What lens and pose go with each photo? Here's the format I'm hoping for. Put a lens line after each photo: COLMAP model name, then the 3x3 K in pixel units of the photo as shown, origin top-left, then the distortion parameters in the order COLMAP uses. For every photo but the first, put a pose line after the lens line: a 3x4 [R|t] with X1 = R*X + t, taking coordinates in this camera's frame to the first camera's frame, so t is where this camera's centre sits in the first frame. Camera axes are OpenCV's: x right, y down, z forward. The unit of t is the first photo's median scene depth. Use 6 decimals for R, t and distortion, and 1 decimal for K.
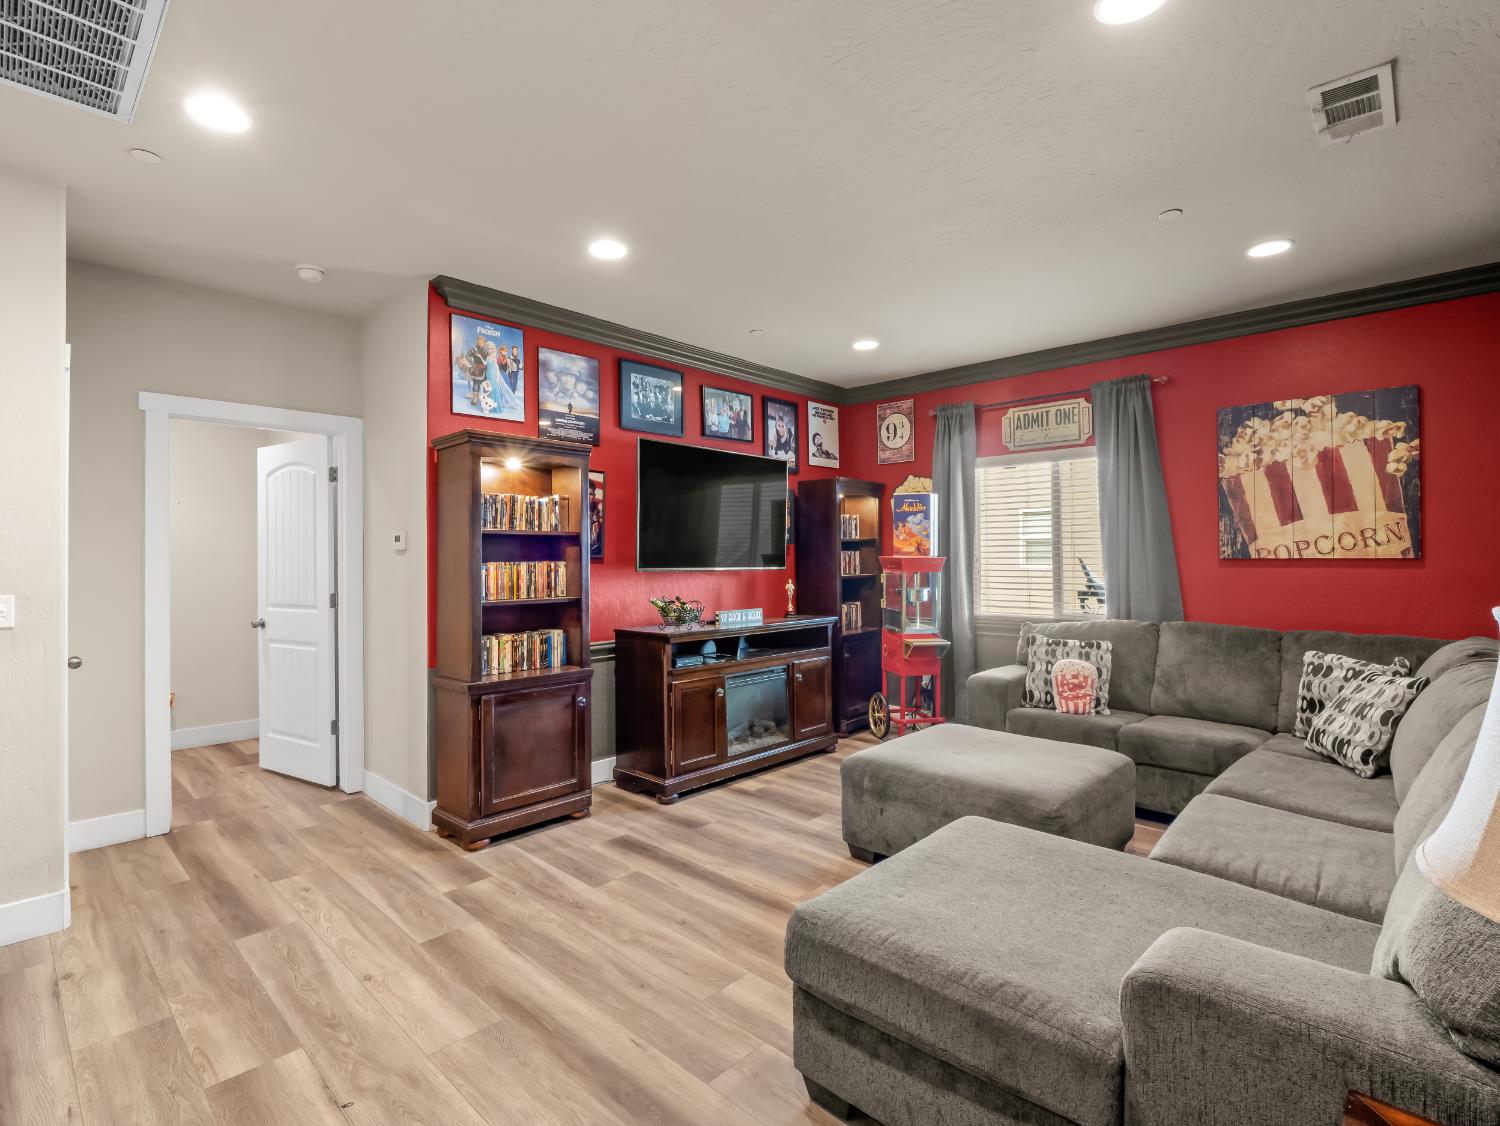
lens RADIAL K [[727.2, 0, 745.7], [0, 727.2, 560.4], [0, 0, 1]] dist [-0.010850, -0.003683]
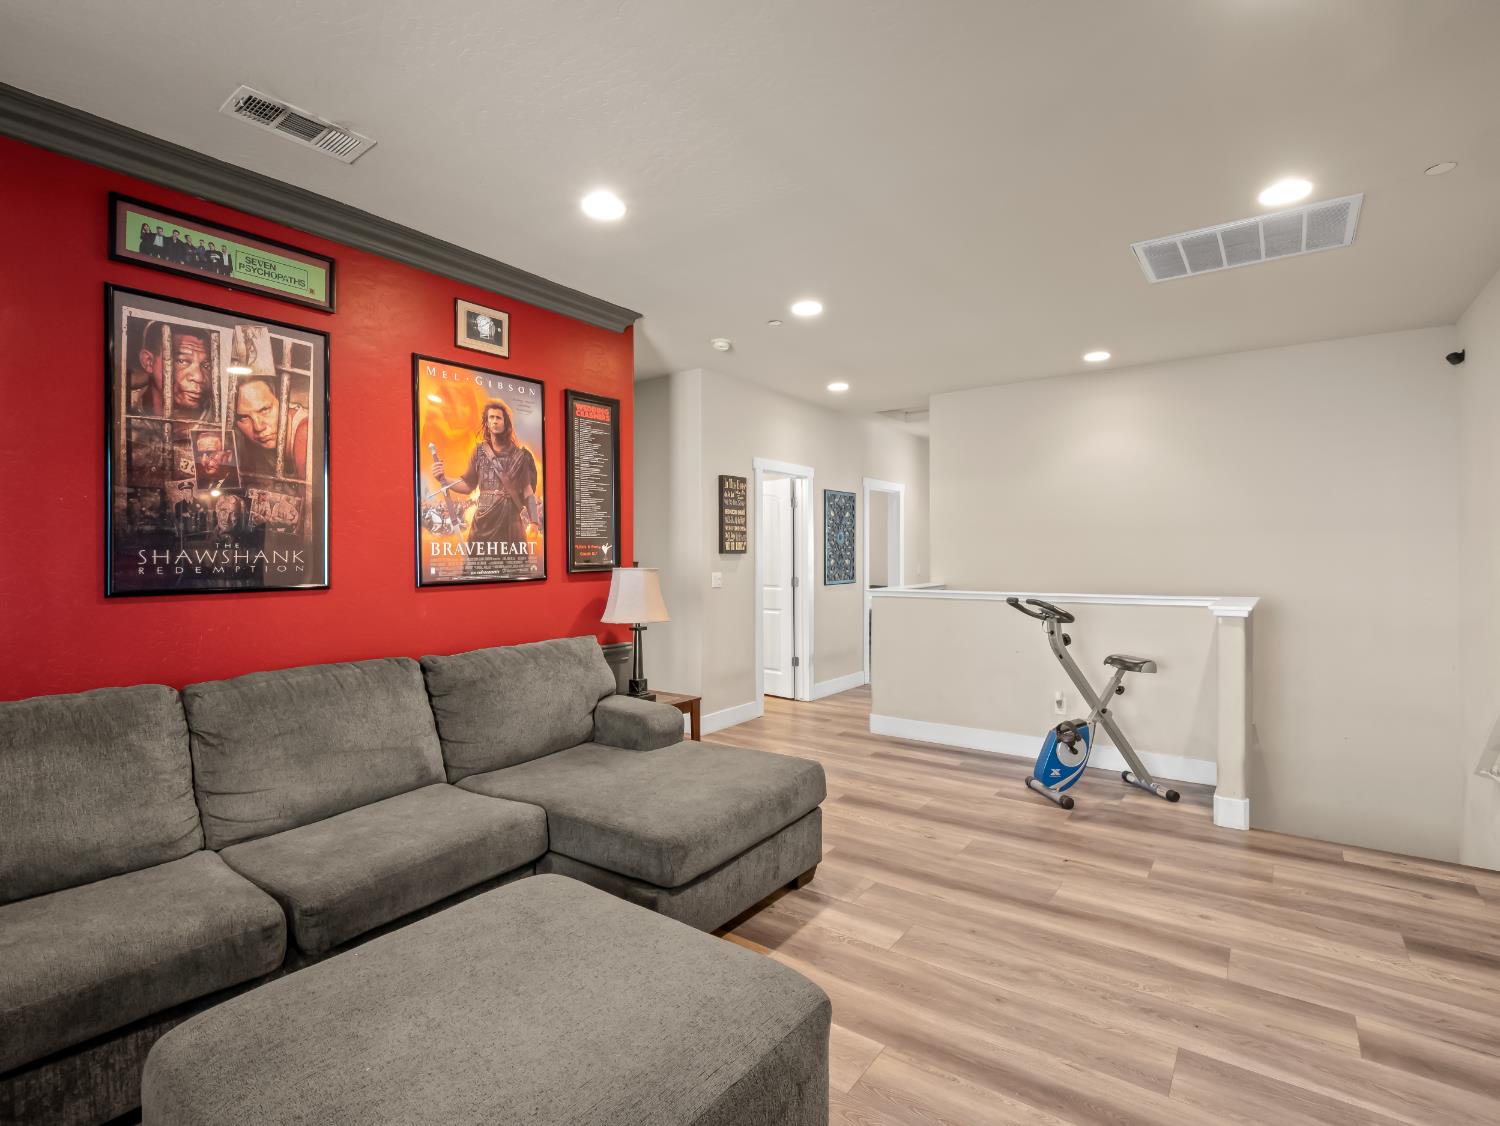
lens RADIAL K [[727.2, 0, 741.2], [0, 727.2, 560.6], [0, 0, 1]] dist [-0.010850, -0.003683]
pose [[-0.993723, 0.009484, -0.111469, 0.203707], [0.008320, 0.999906, 0.010901, -0.006381], [0.111562, 0.009905, -0.993708, 1.246093]]
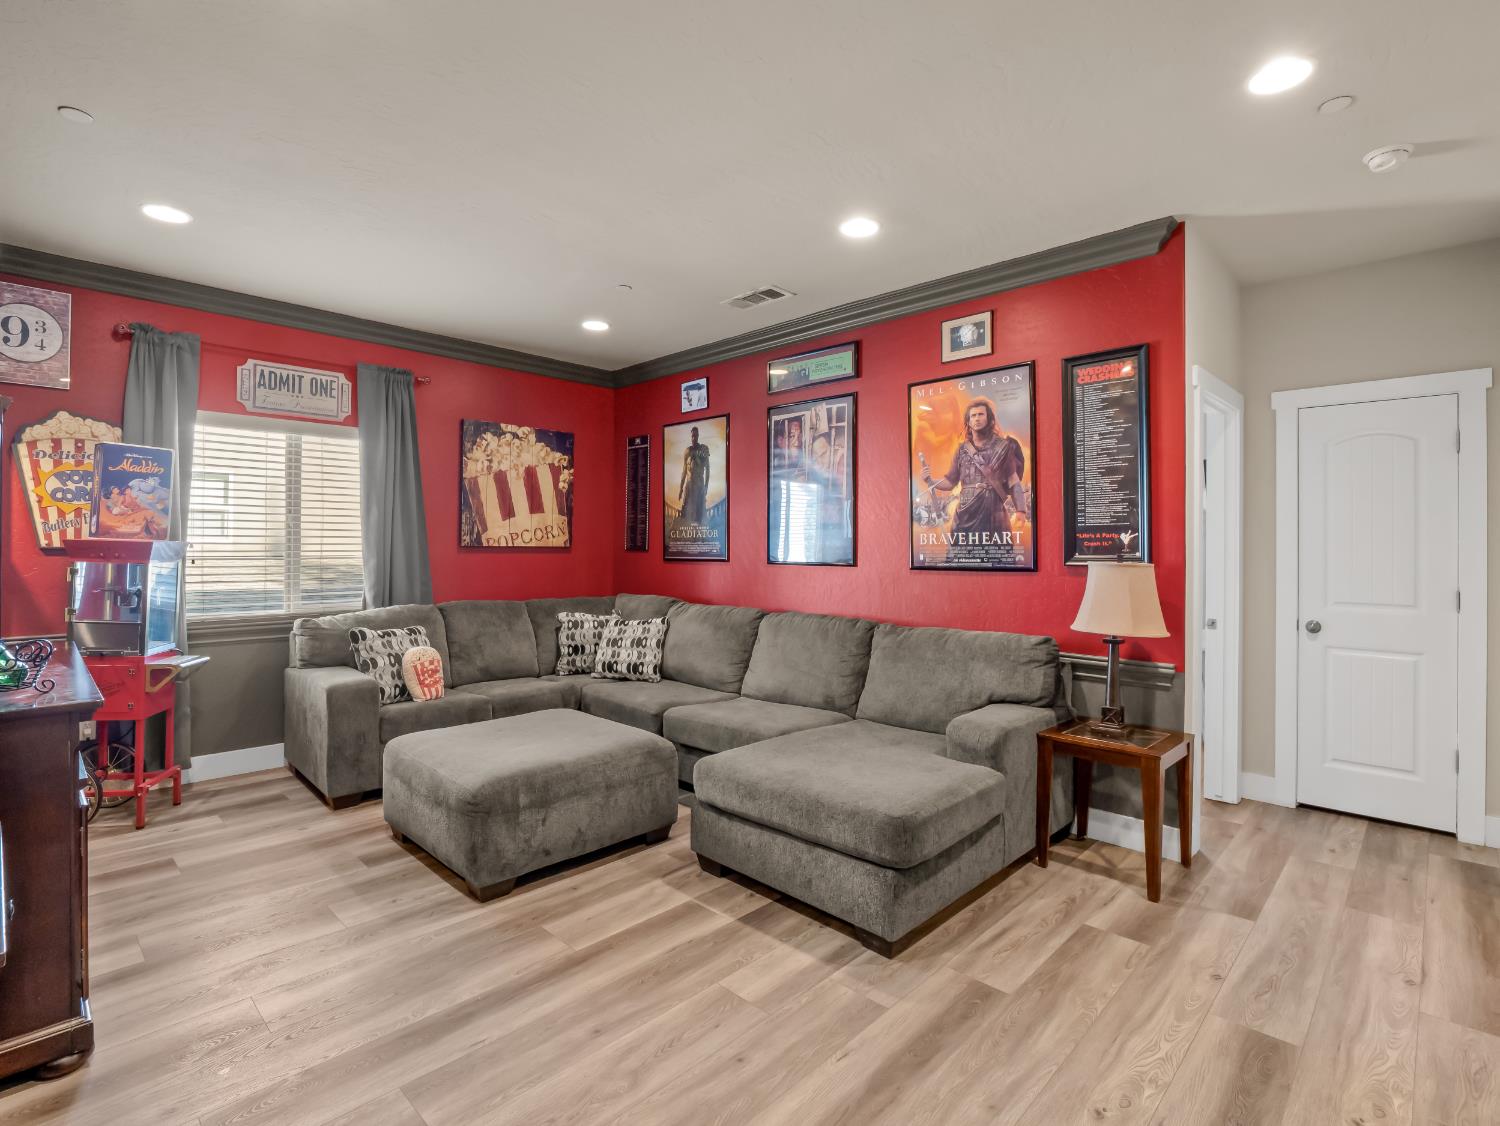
lens RADIAL K [[727.2, 0, 739.2], [0, 727.2, 548.2], [0, 0, 1]] dist [-0.010850, -0.003683]
pose [[0.021086, 0.002237, 0.999775, -0.580421], [-0.003705, 0.999991, -0.002160, 0.002294], [-0.999771, -0.003658, 0.021094, 0.589249]]
